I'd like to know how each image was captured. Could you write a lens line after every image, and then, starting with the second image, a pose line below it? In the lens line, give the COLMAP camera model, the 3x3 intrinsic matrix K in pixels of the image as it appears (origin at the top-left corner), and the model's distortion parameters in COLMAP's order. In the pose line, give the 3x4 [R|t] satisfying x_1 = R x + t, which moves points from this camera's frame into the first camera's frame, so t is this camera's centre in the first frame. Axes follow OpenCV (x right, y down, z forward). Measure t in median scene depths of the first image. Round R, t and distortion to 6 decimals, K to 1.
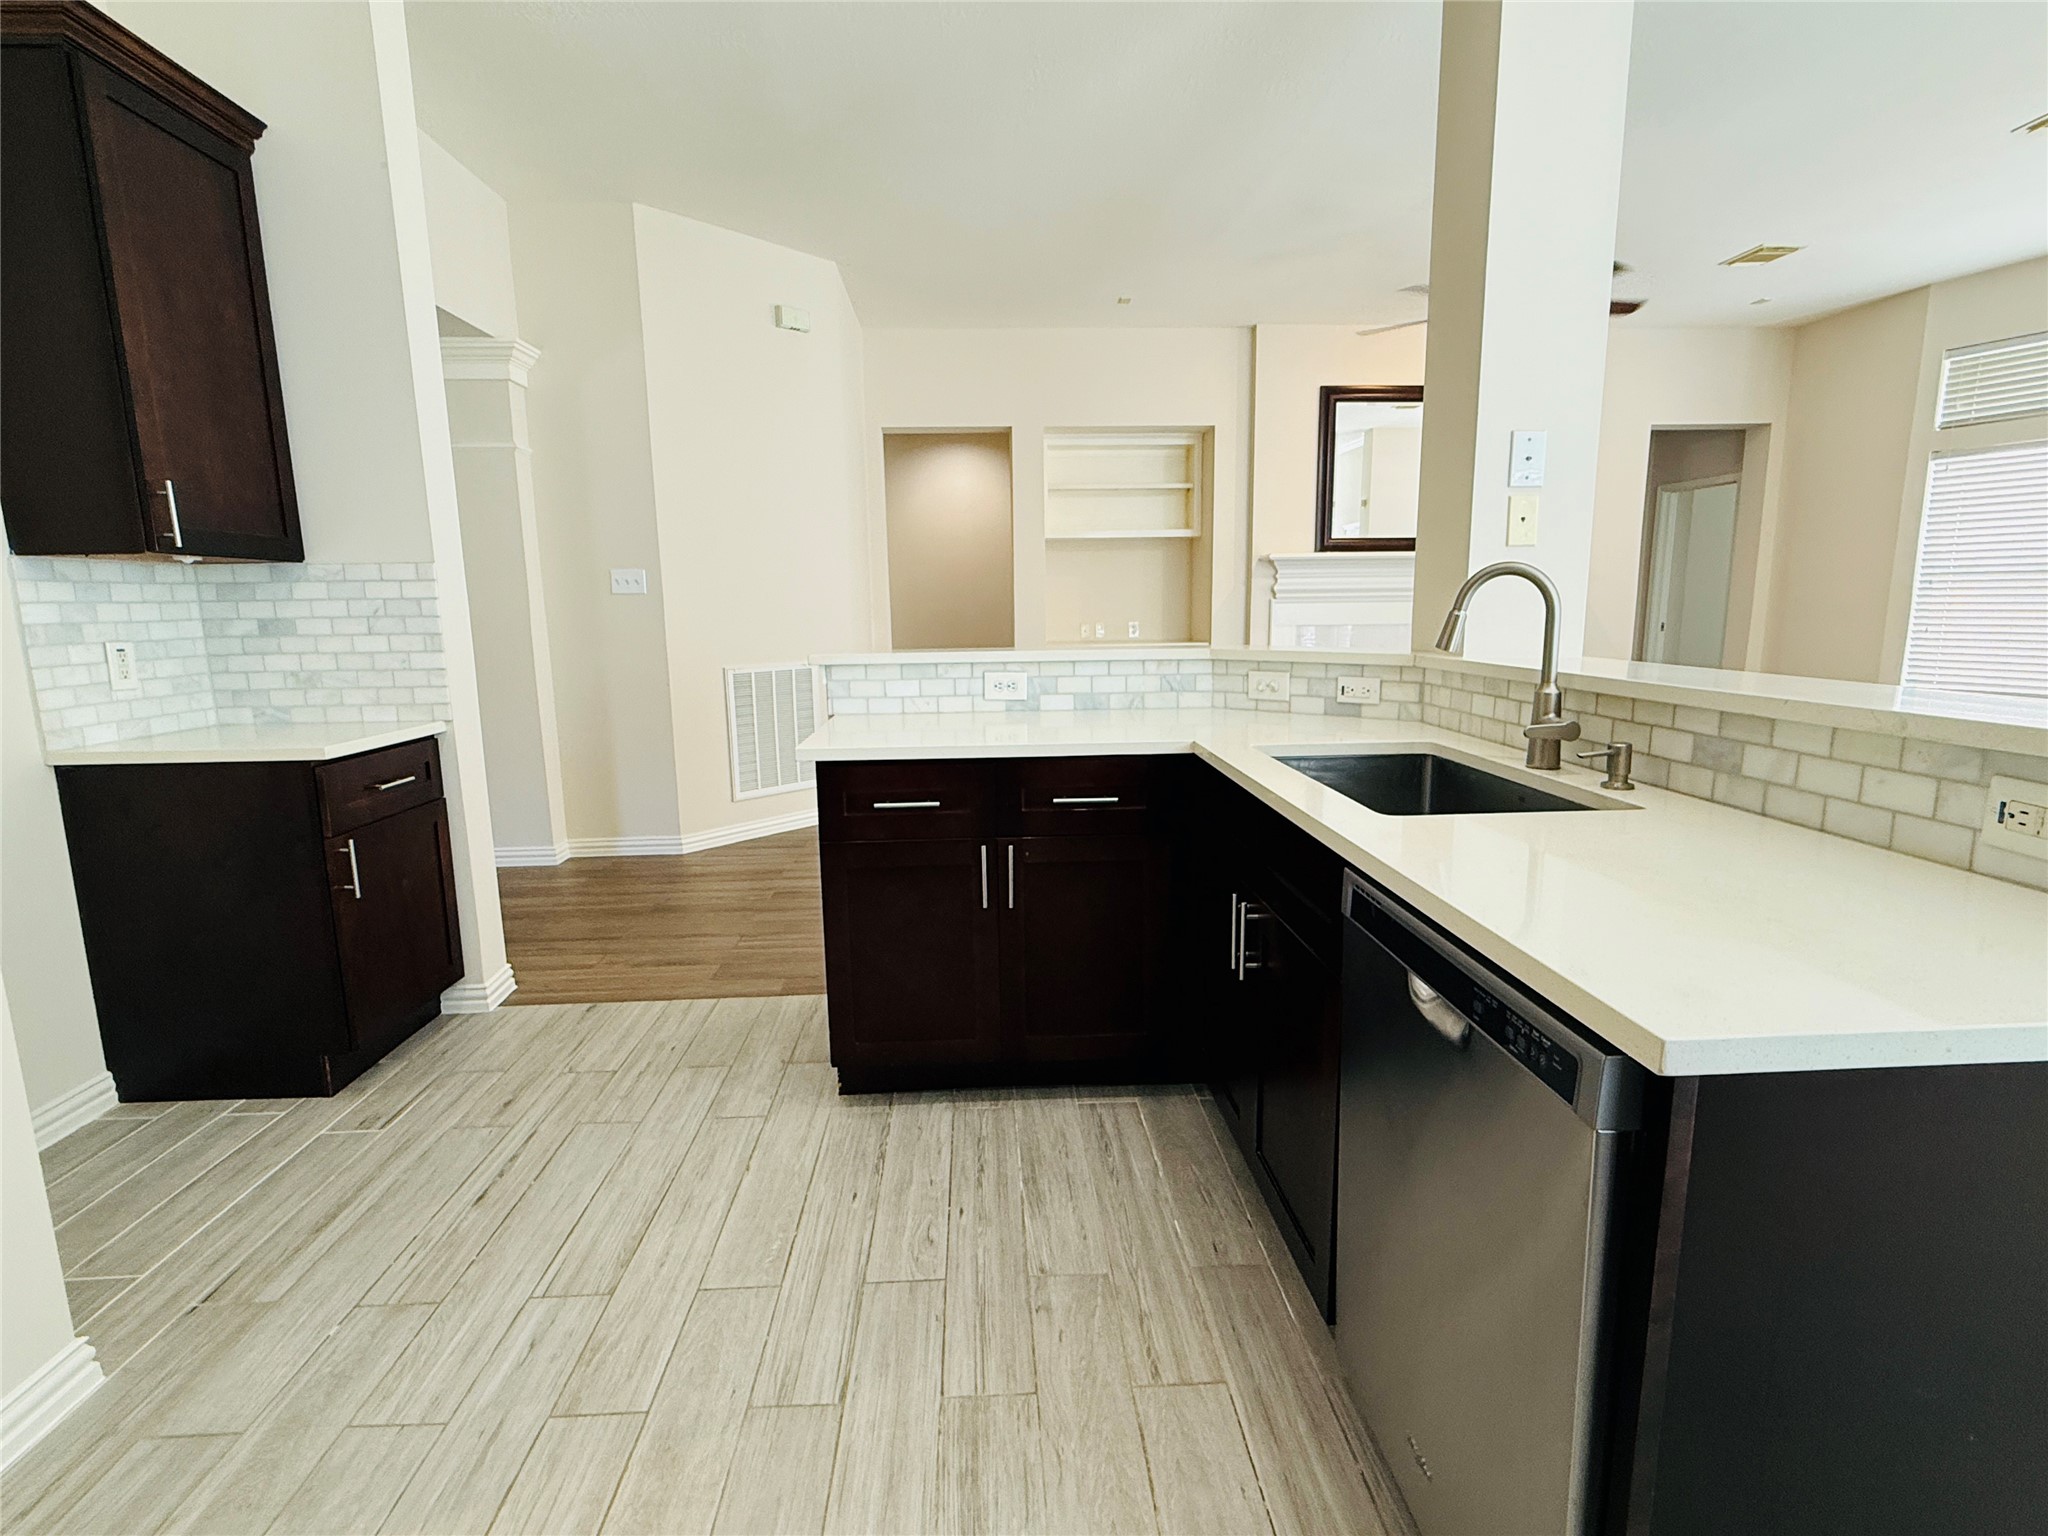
lens RADIAL K [[990.7, 0, 1026.3], [0, 990.7, 778.5], [0, 0, 1]] dist [-0.001486, 0.000399]
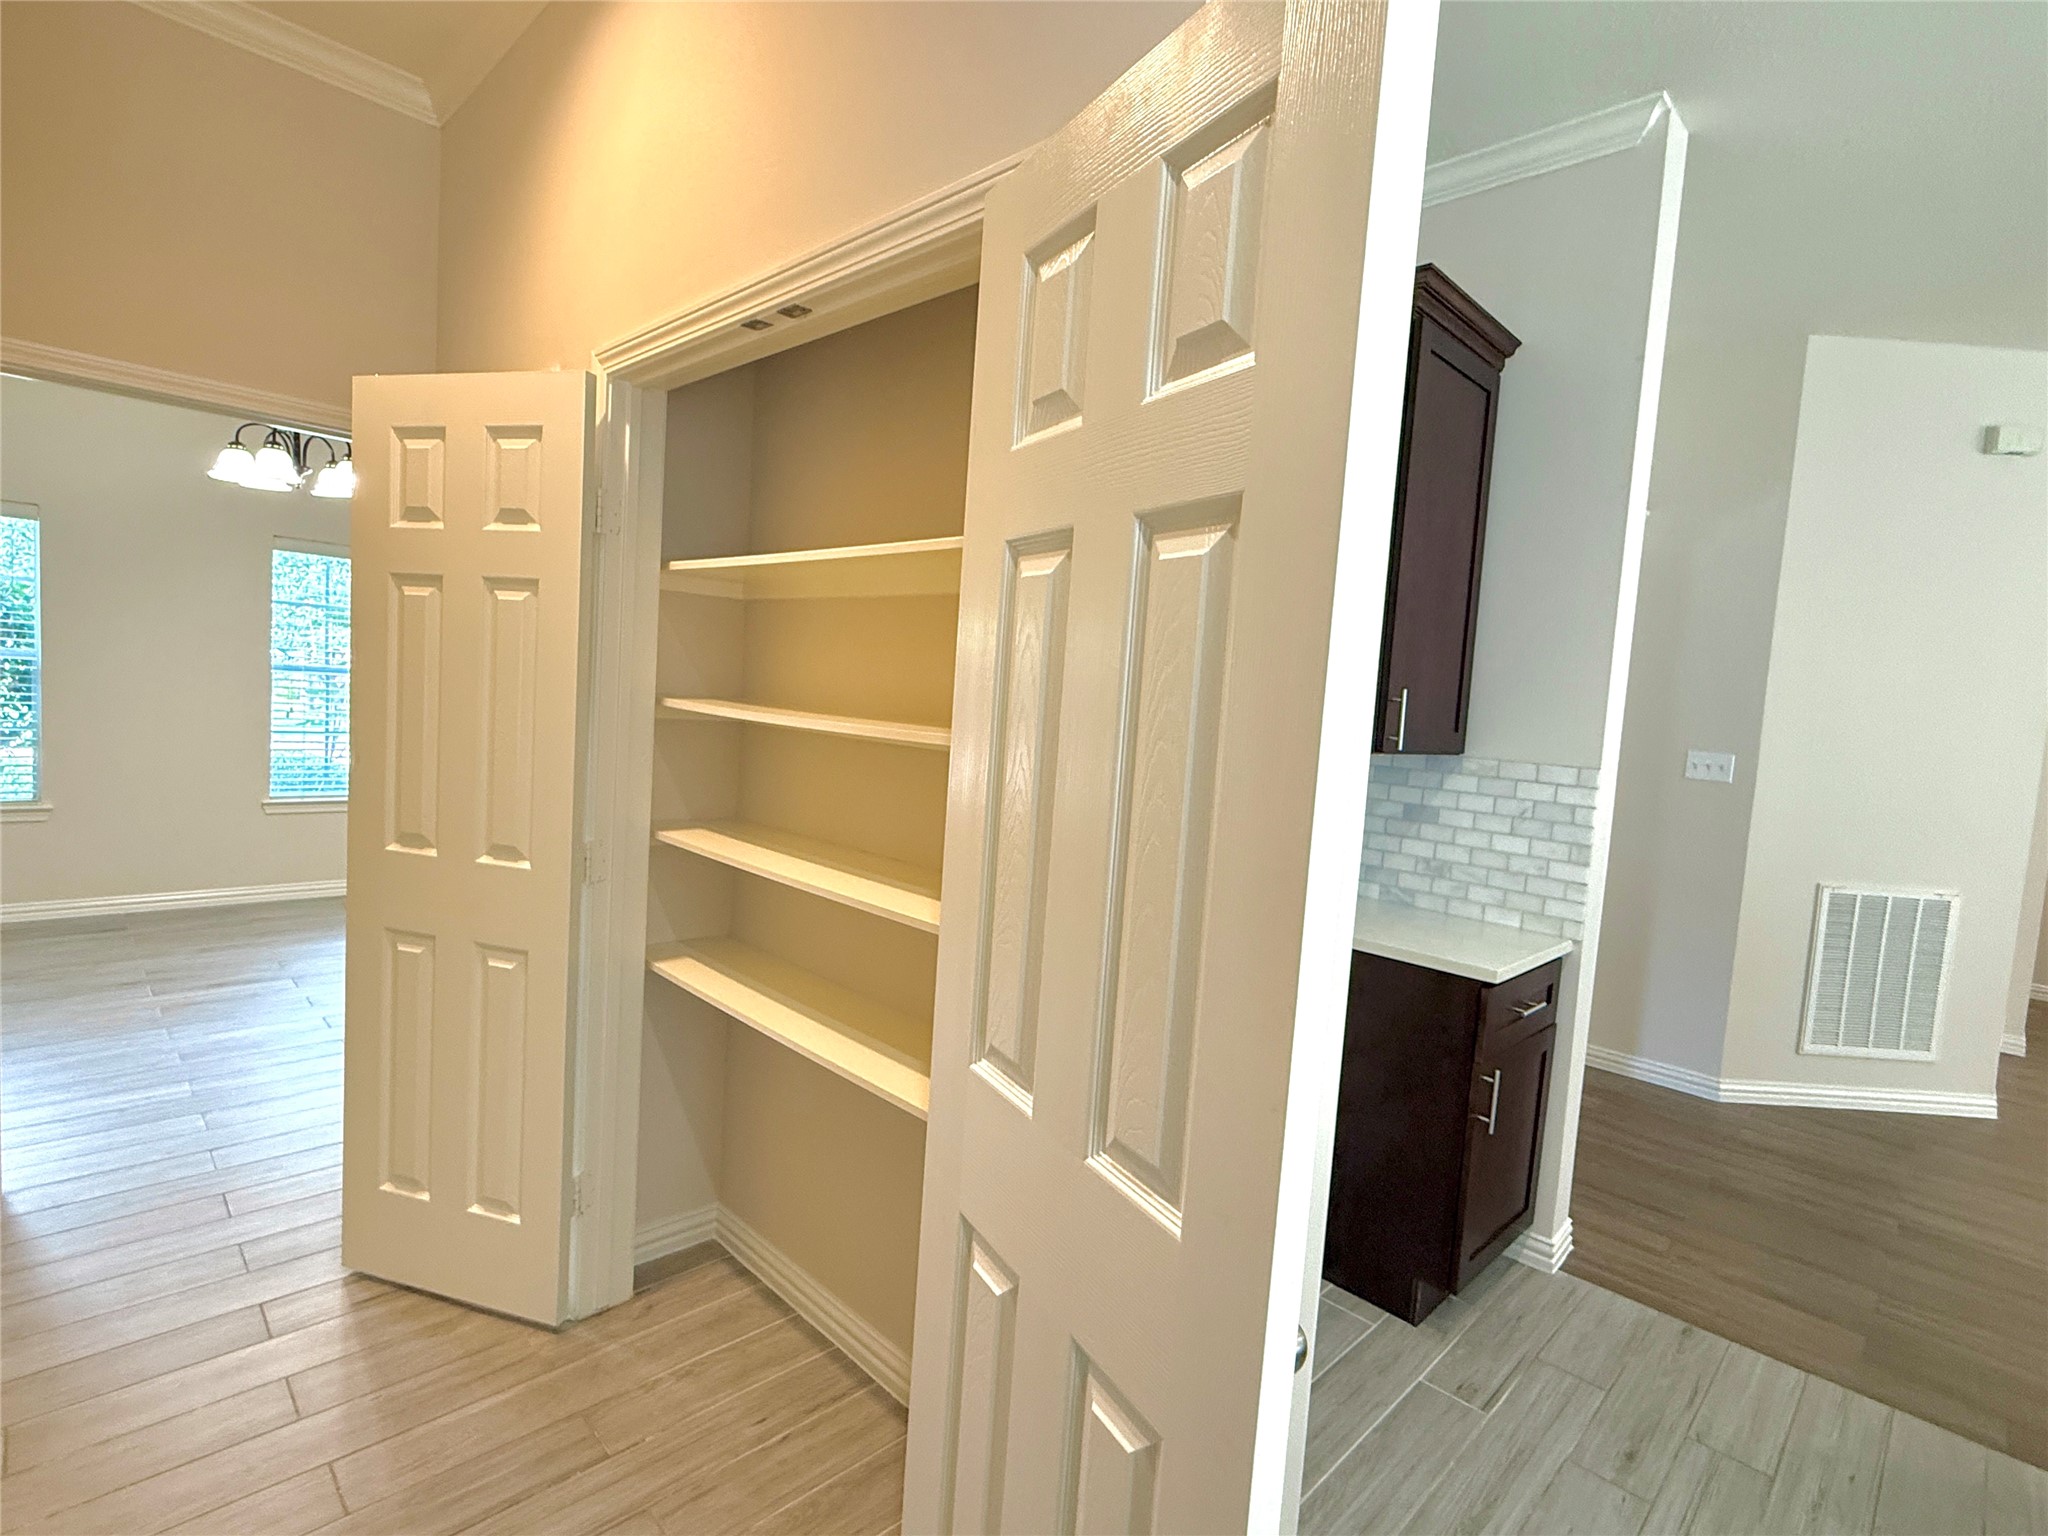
lens RADIAL K [[990.7, 0, 1026.3], [0, 990.7, 778.5], [0, 0, 1]] dist [-0.001486, 0.000399]
pose [[0.669182, 0.122163, -0.732988, -0.280298], [-0.205201, 0.978419, -0.024271, -0.079049], [0.714204, 0.166651, 0.679809, 0.005201]]
